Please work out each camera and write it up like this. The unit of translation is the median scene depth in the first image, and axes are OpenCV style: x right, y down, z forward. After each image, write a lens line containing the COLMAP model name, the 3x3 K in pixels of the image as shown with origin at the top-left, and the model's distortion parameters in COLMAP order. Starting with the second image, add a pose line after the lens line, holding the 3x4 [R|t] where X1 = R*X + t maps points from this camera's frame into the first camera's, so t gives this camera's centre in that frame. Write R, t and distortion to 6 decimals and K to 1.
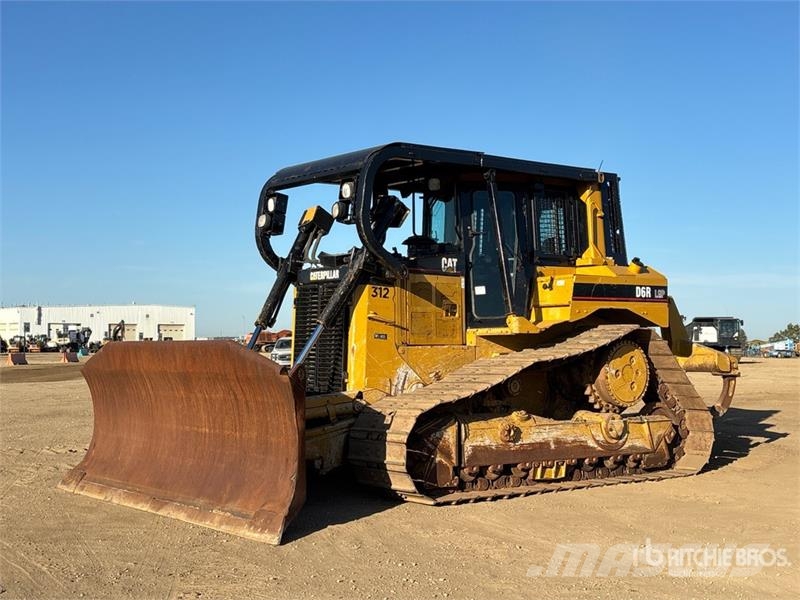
lens RADIAL K [[1081.4, 0, 380.8], [0, 1081.4, 299.9], [0, 0, 1]] dist [0.161572, -0.018520]
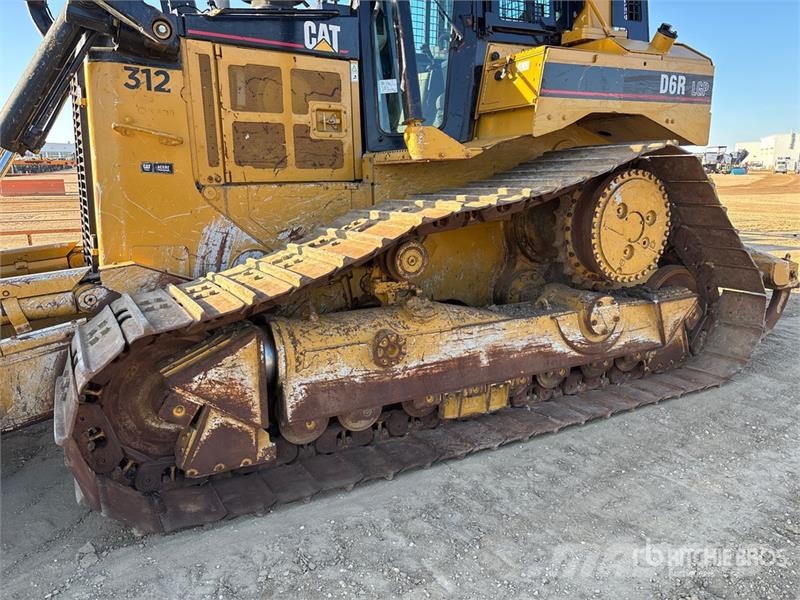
lens RADIAL K [[606.3, 0, 396.9], [0, 606.3, 300.1], [0, 0, 1]] dist [0.056166, -0.063237]
pose [[0.989284, 0.019981, -0.144630, 0.151607], [0.016409, 0.969099, 0.246124, 0.023232], [0.145079, -0.245860, 0.958387, 0.669207]]
